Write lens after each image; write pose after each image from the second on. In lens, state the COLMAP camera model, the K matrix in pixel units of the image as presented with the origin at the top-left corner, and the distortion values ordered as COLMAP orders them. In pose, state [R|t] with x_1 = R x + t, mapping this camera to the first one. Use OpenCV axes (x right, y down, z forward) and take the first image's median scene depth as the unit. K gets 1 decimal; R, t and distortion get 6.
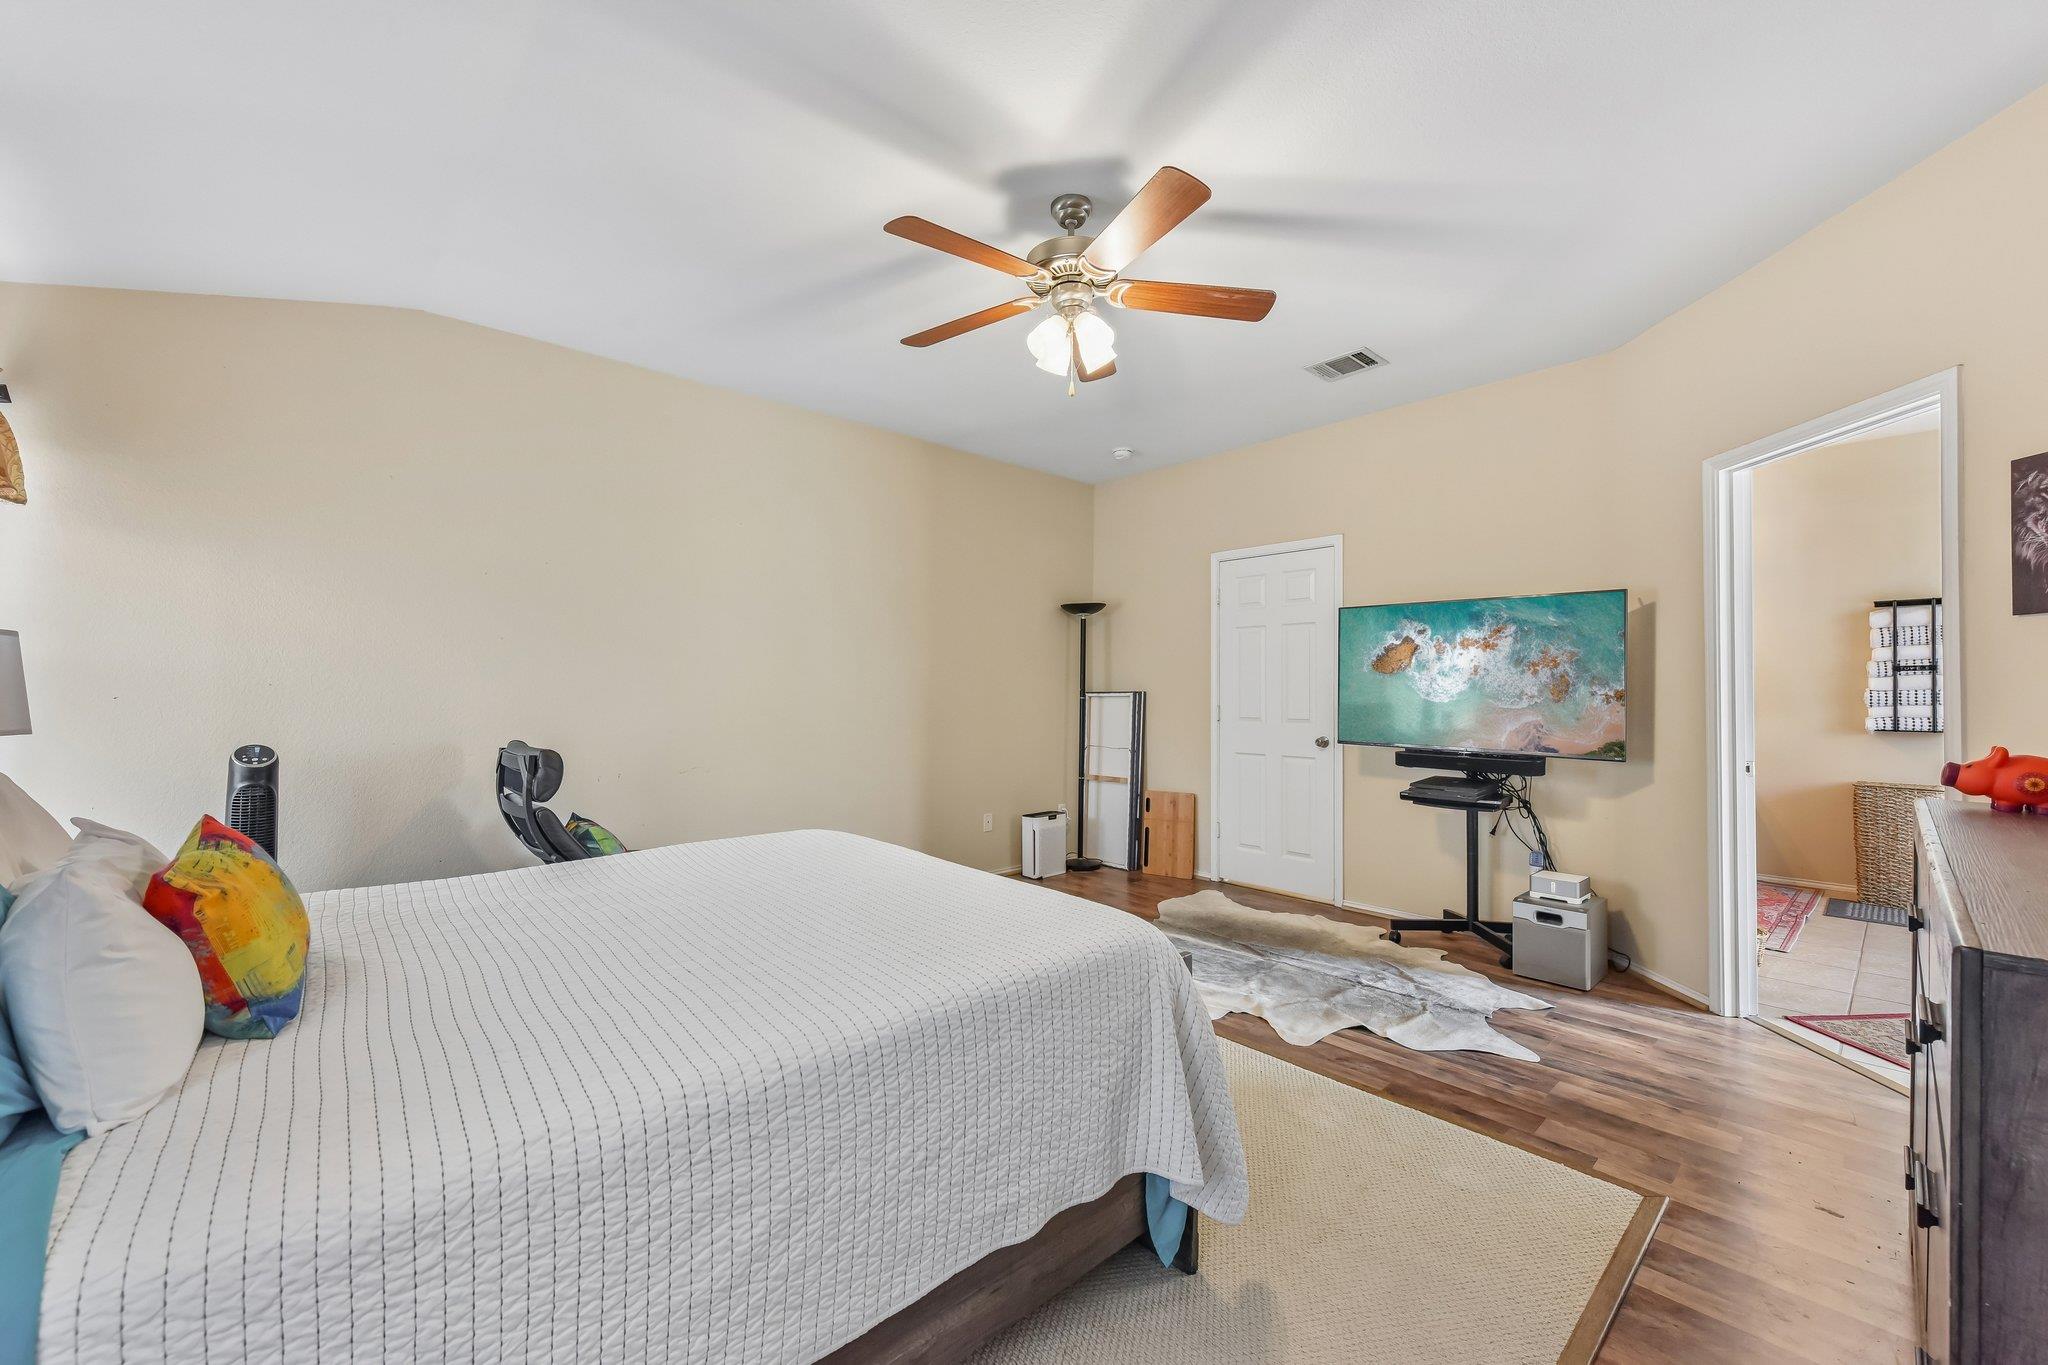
lens RADIAL K [[804.4, 0, 1024.8], [0, 804.4, 685.7], [0, 0, 1]] dist [-0.001362, -0.000176]
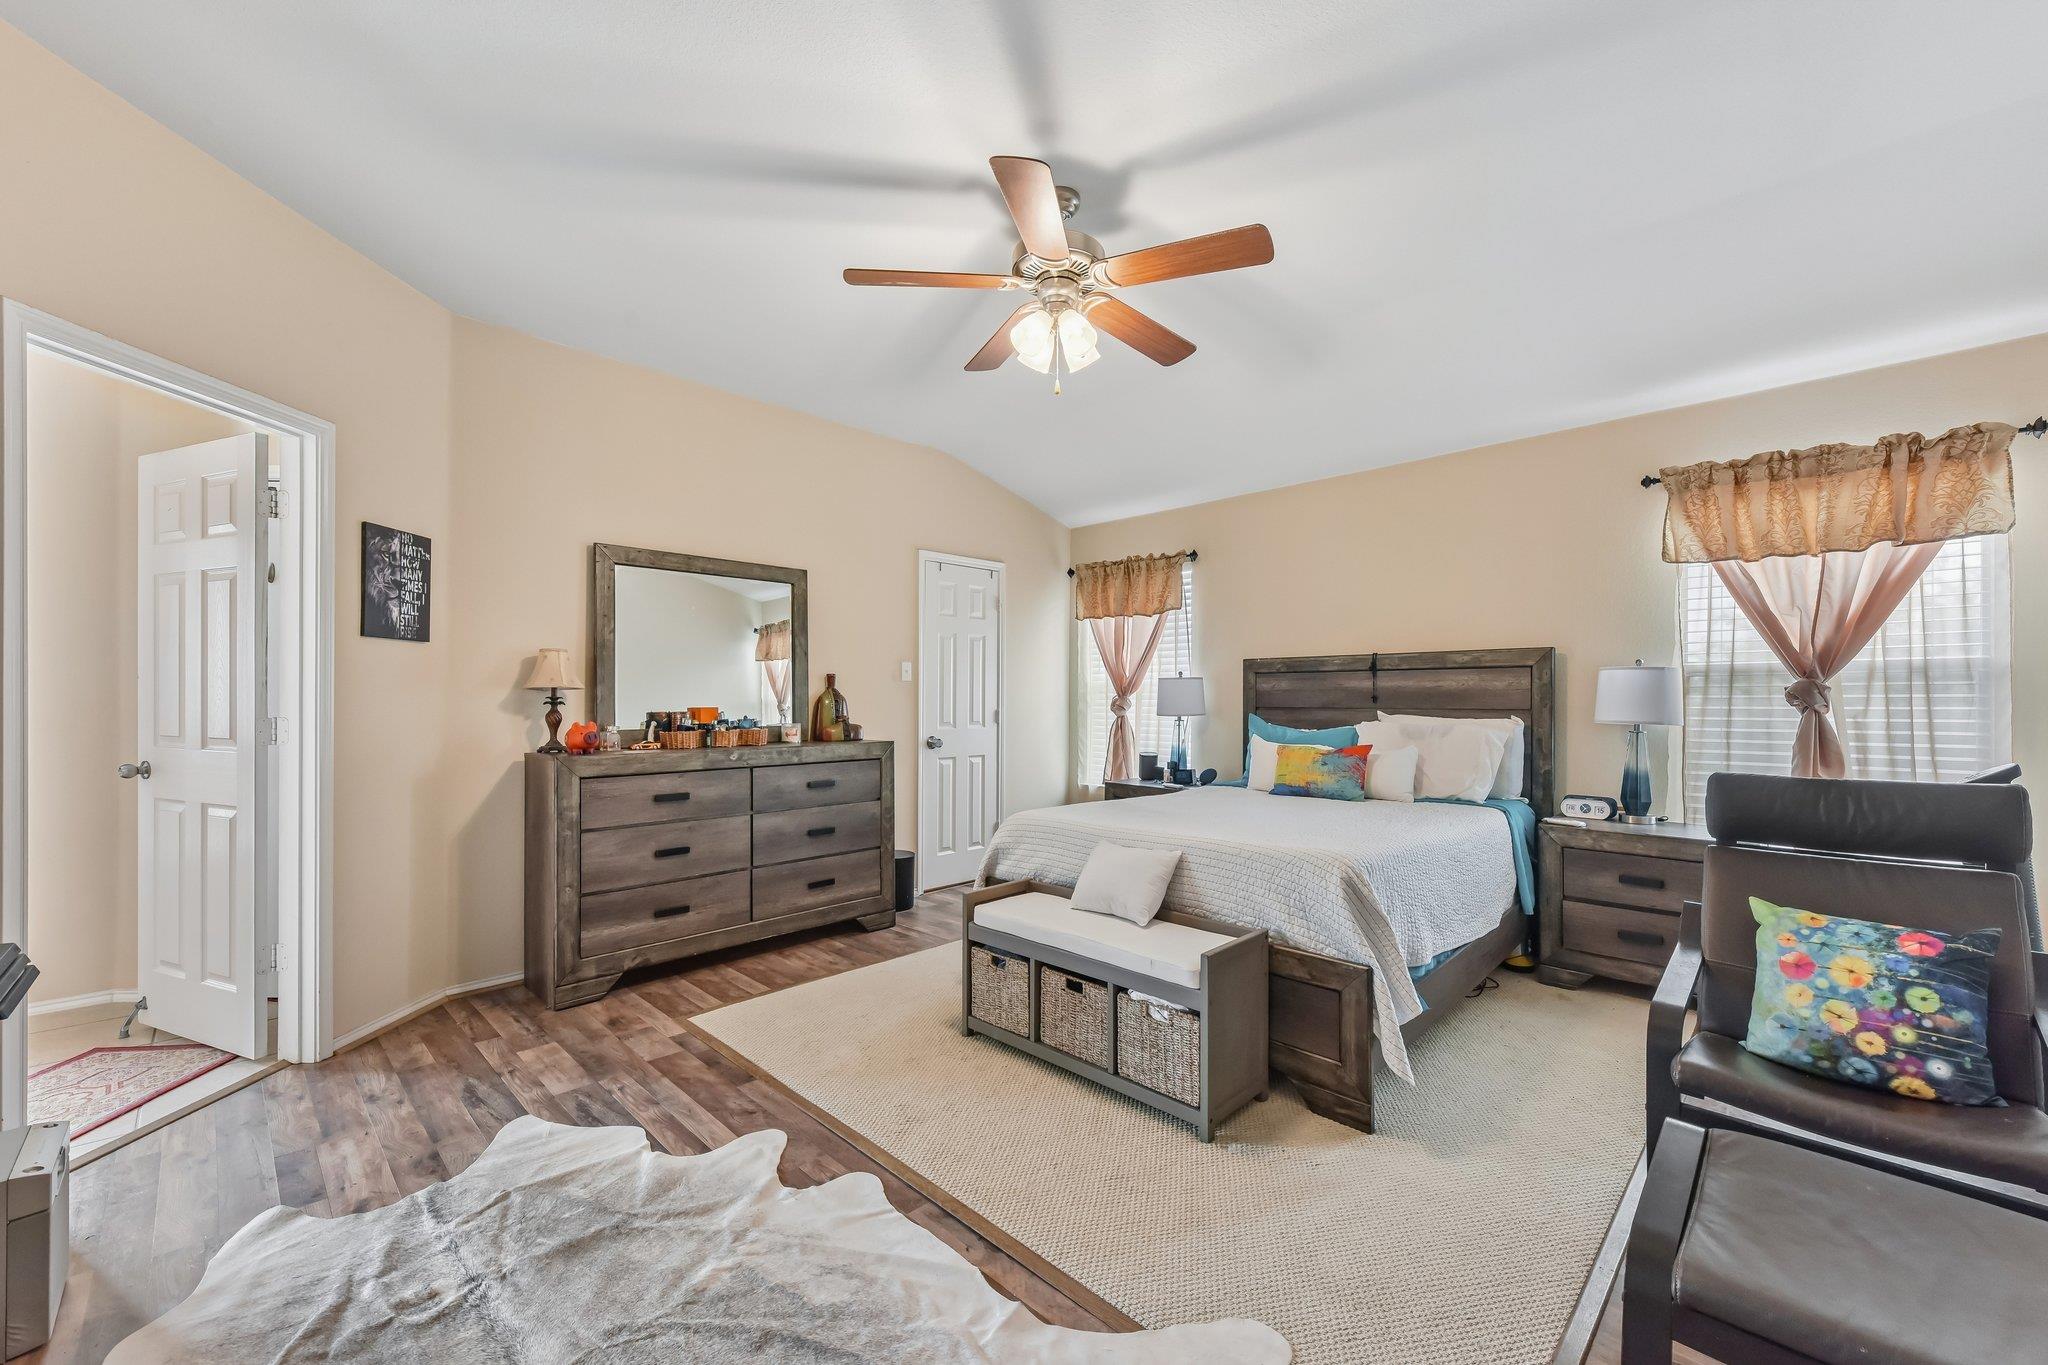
lens RADIAL K [[804.4, 0, 1024.8], [0, 804.4, 685.7], [0, 0, 1]] dist [-0.001362, -0.000176]
pose [[-0.999505, 0.001274, -0.031442, 0.124975], [0.001618, 0.999939, -0.010926, 0.010018], [0.031426, -0.010971, -0.999446, 1.953604]]
